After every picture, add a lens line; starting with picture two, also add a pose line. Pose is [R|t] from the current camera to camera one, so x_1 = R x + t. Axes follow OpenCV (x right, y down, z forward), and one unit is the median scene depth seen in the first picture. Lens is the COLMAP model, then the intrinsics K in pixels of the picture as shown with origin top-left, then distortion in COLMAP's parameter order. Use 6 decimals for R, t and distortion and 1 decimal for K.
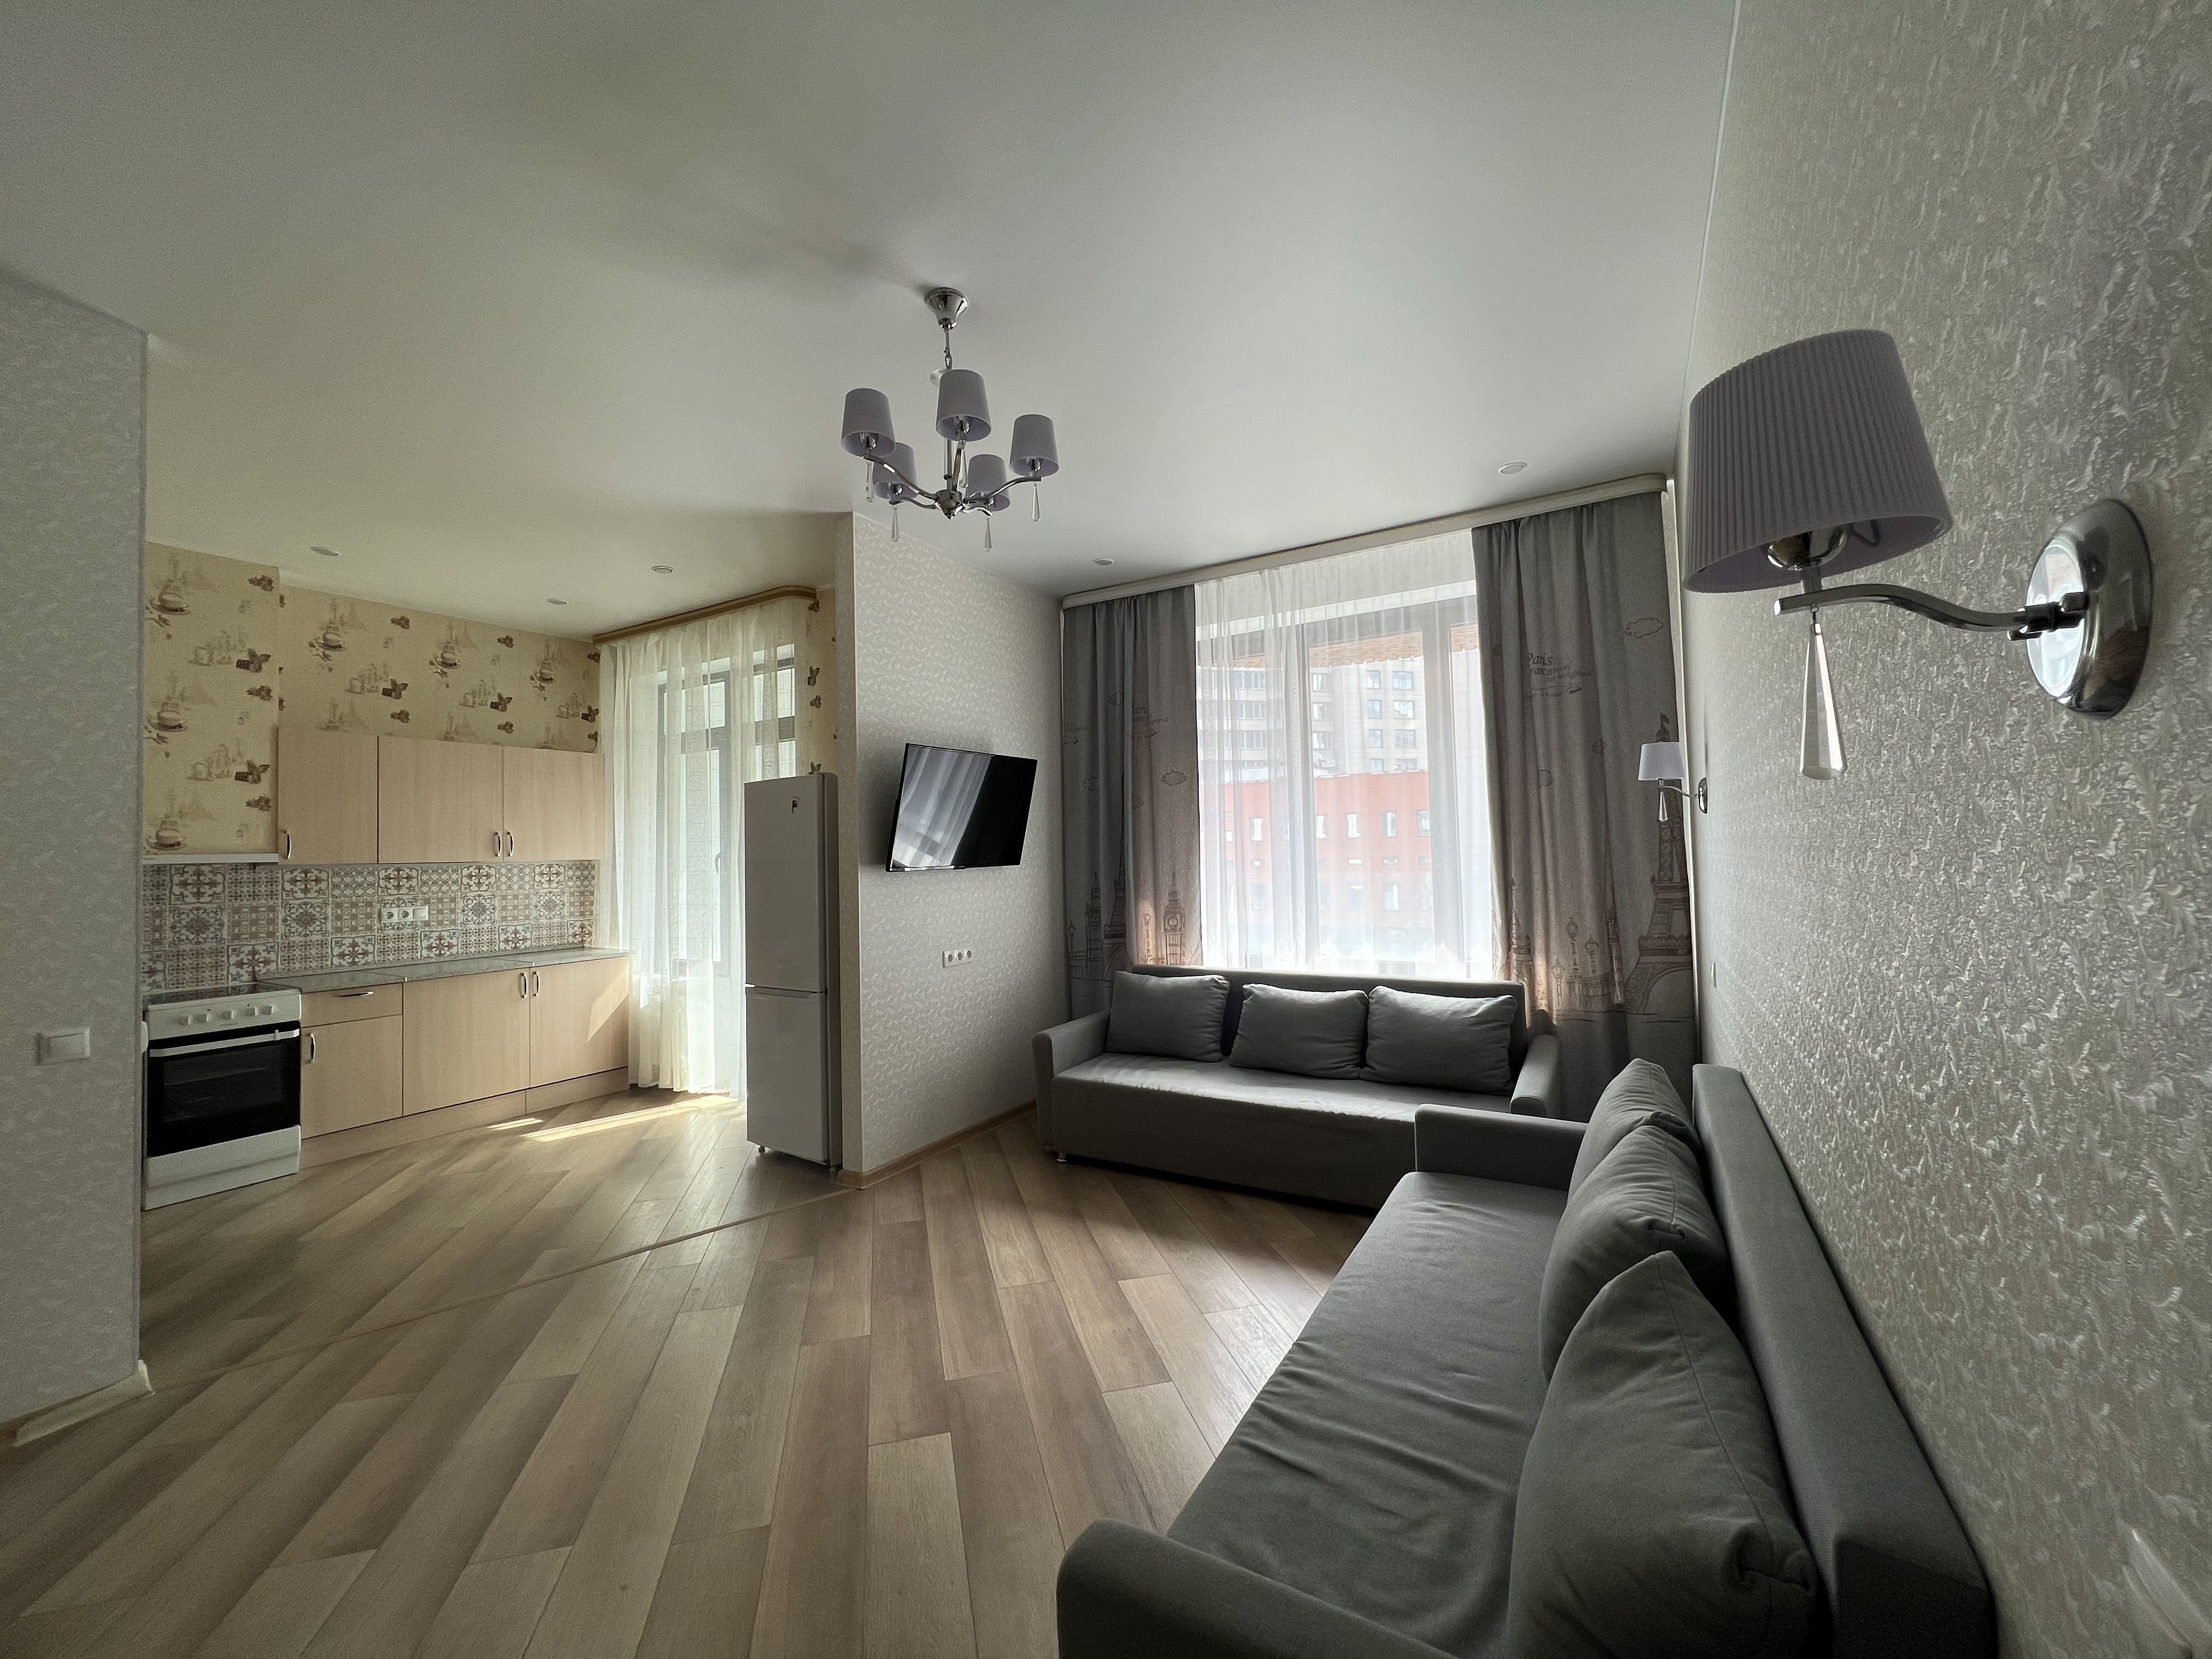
lens RADIAL K [[884.0, 0, 1098.5], [0, 884.0, 823.9], [0, 0, 1]] dist [0.001912, -0.000117]
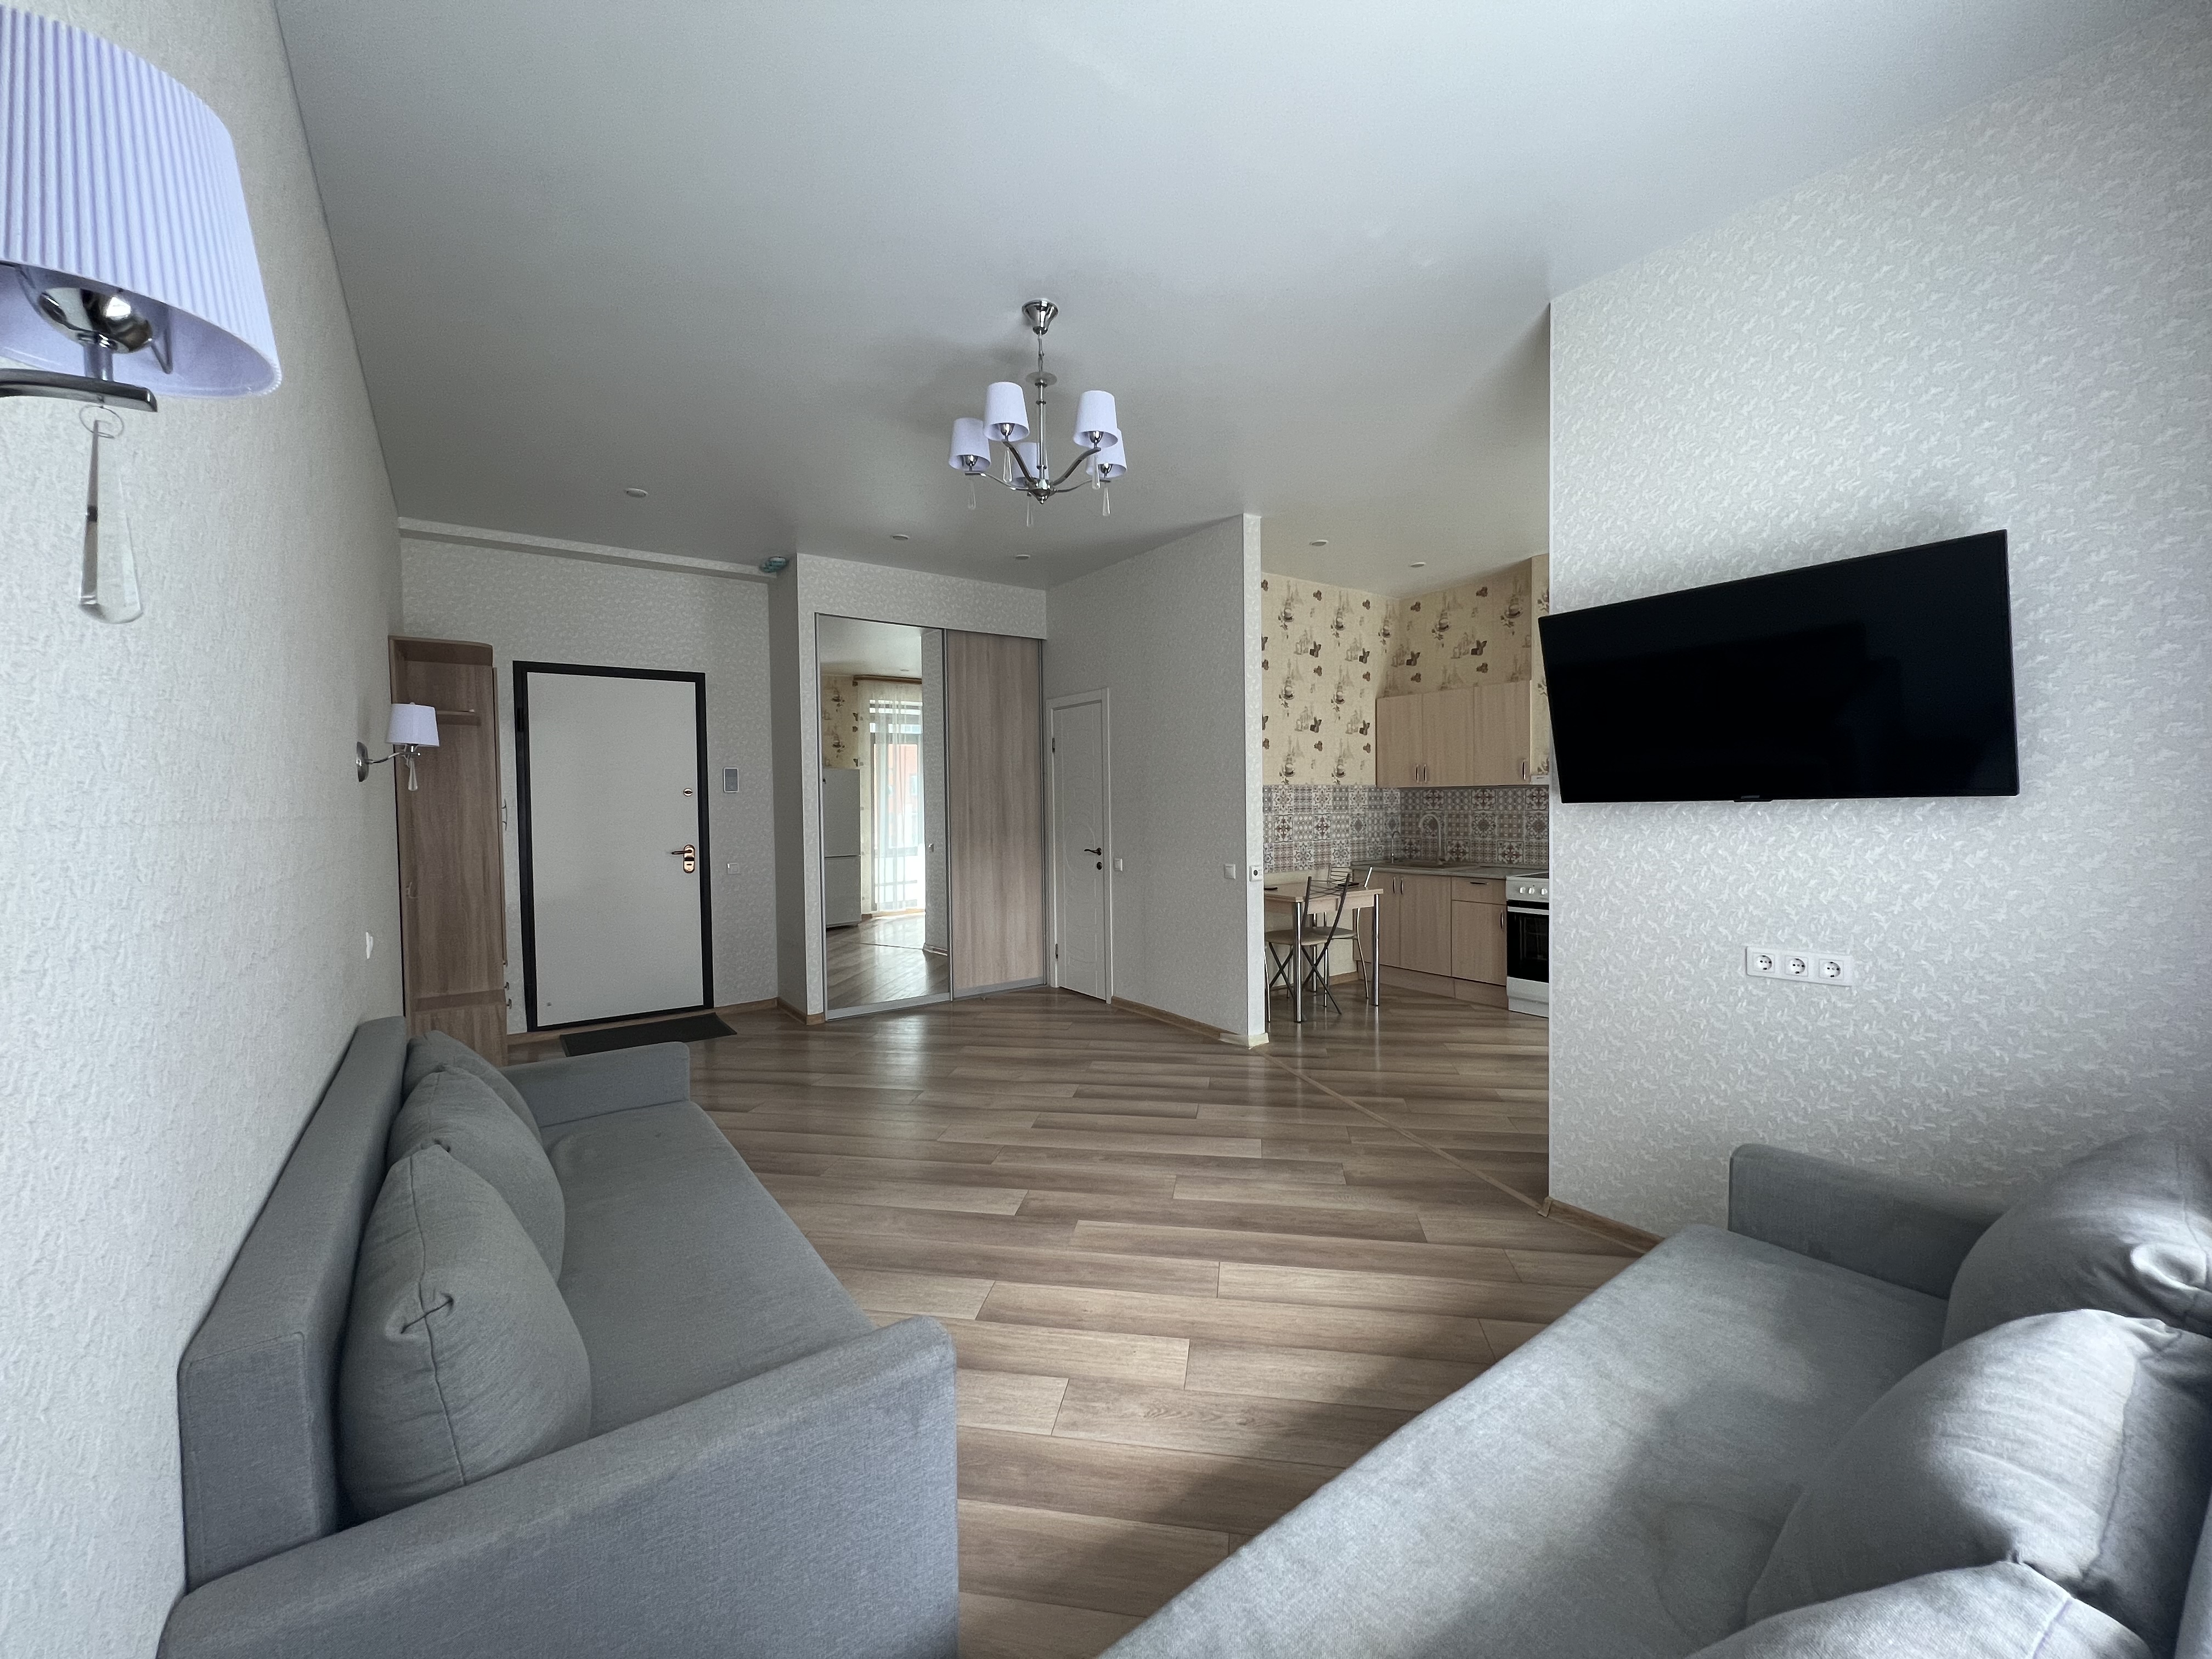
lens RADIAL K [[884.0, 0, 1098.5], [0, 884.0, 823.9], [0, 0, 1]] dist [0.001912, -0.000117]
pose [[-0.403786, 0.055239, -0.913184, 0.534478], [0.056429, 0.997779, 0.035405, 0.021208], [0.913111, -0.037234, -0.406007, 0.907866]]
